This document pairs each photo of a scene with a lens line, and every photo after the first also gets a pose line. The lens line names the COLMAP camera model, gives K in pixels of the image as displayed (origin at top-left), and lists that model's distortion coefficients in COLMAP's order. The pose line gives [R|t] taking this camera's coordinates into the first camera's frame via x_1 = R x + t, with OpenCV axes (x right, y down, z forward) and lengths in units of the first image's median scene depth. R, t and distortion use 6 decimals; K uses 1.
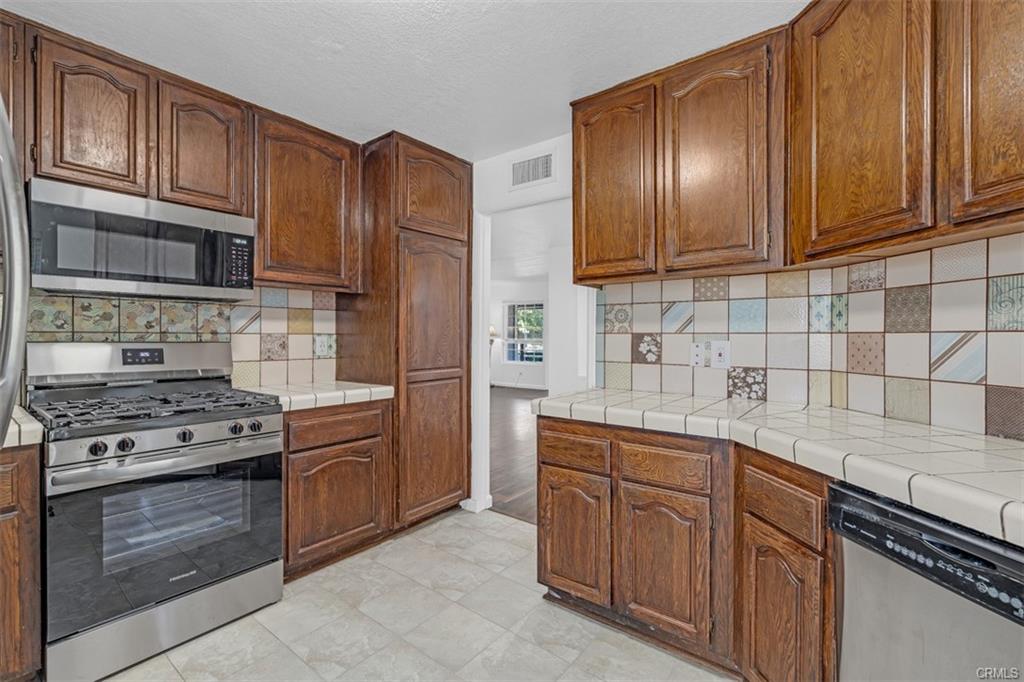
lens RADIAL K [[452.7, 0, 510.8], [0, 452.7, 339.7], [0, 0, 1]] dist [-0.010089, 0.001285]
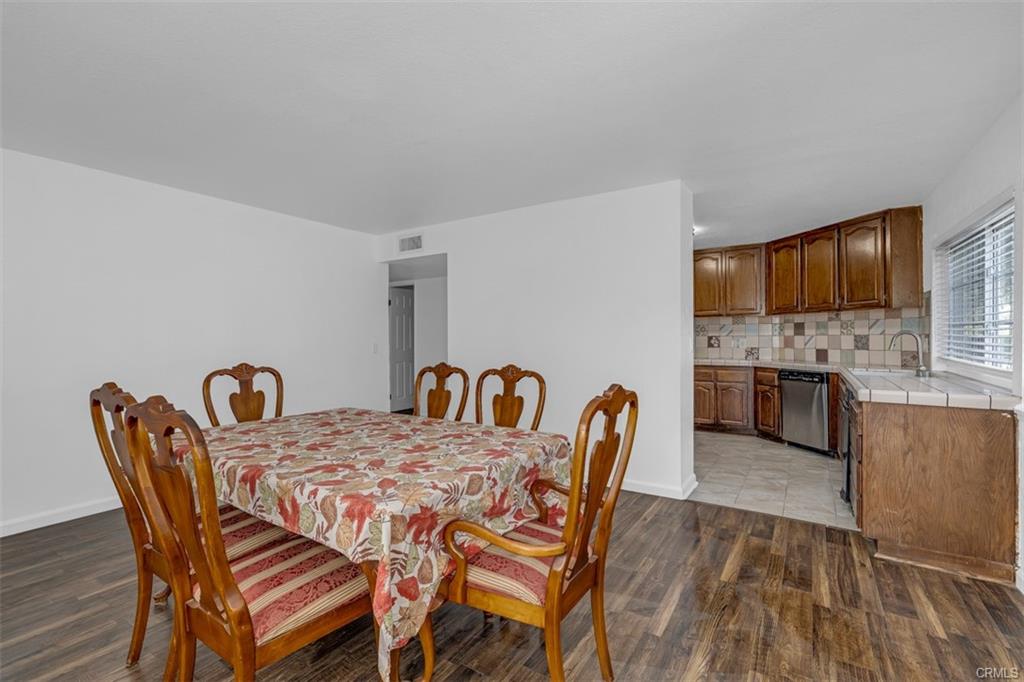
lens RADIAL K [[452.7, 0, 519.5], [0, 452.7, 341.2], [0, 0, 1]] dist [-0.010089, 0.001285]
pose [[0.995739, -0.005545, 0.092052, -1.268351], [0.005783, 0.999981, -0.002321, 0.017346], [-0.092037, 0.002843, 0.995751, -1.803852]]
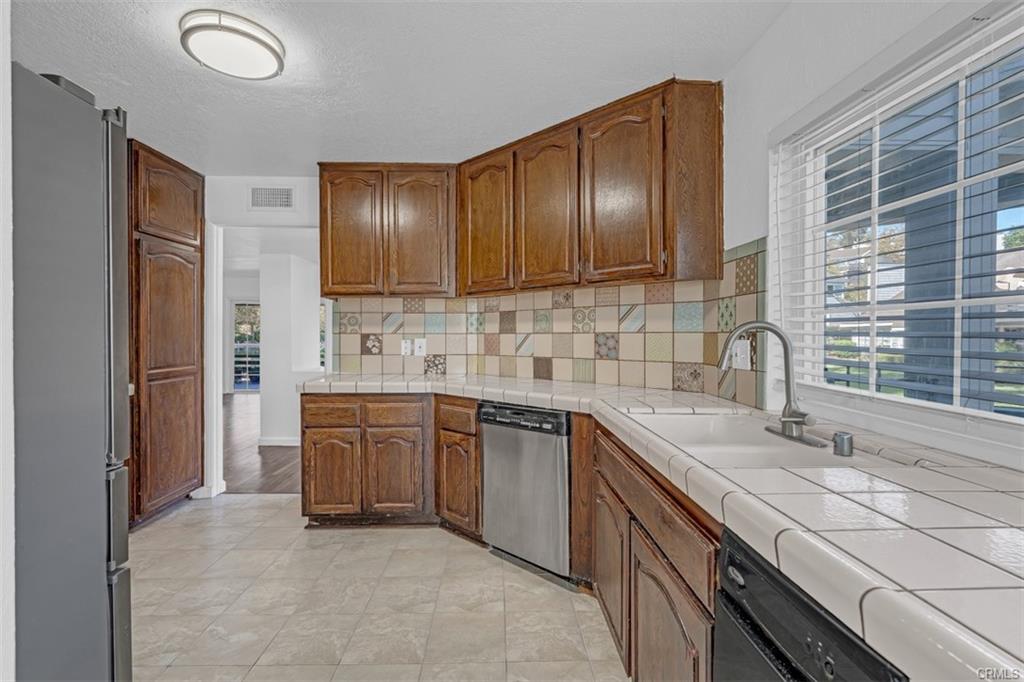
lens RADIAL K [[452.7, 0, 511.1], [0, 452.7, 337.8], [0, 0, 1]] dist [-0.010089, 0.001285]
pose [[0.767735, -0.003879, 0.640756, -0.331146], [0.006194, 0.999980, -0.001368, 0.004139], [-0.640738, 0.005019, 0.767743, -0.458389]]
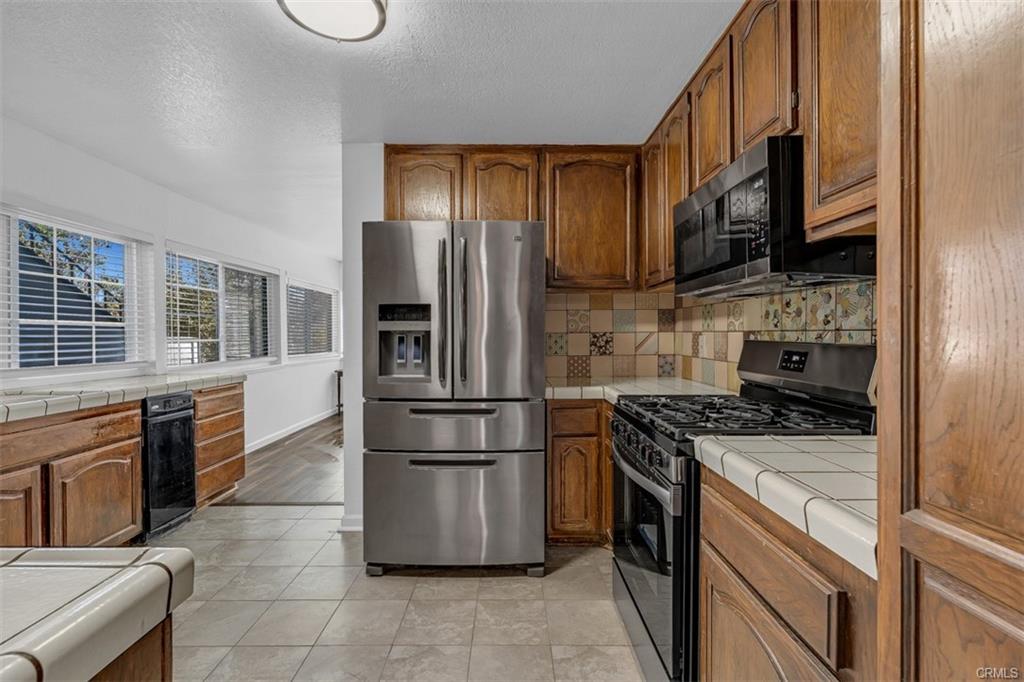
lens RADIAL K [[452.7, 0, 507.1], [0, 452.7, 339.5], [0, 0, 1]] dist [-0.010089, 0.001285]
pose [[-0.788957, 0.009852, -0.614369, 0.069242], [-0.002922, 0.999800, 0.019785, -0.015257], [0.614441, 0.017404, -0.788771, 1.396844]]
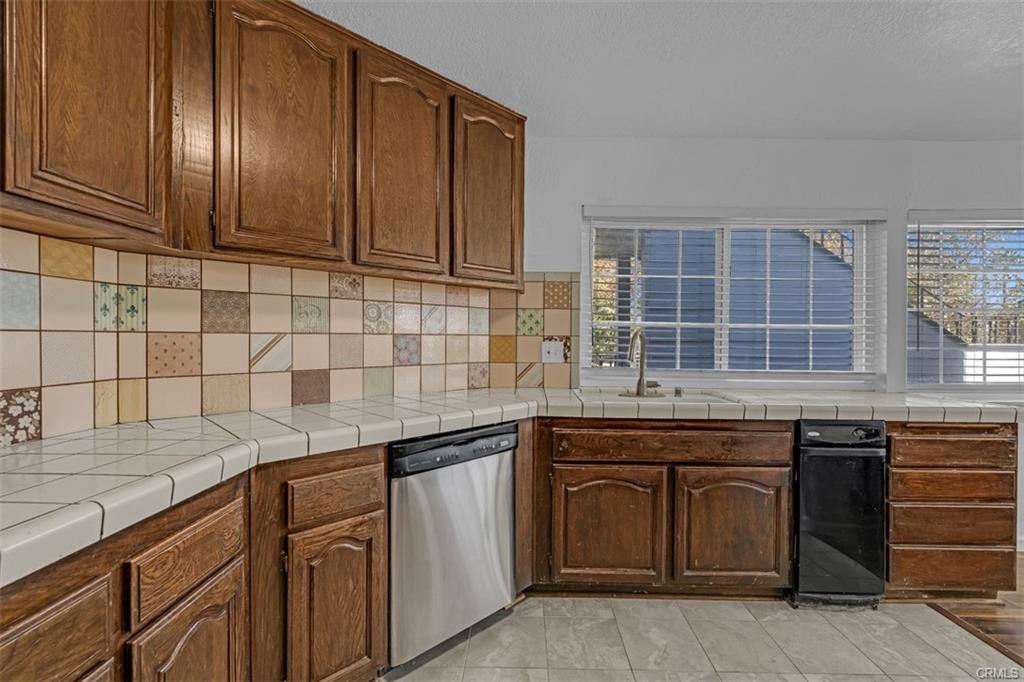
lens RADIAL K [[452.7, 0, 514.6], [0, 452.7, 342.4], [0, 0, 1]] dist [-0.010089, 0.001285]
pose [[-0.603629, -0.011071, 0.797188, -0.325884], [0.001221, 0.999890, 0.014811, -0.006881], [-0.797264, 0.009914, -0.603549, 0.849763]]
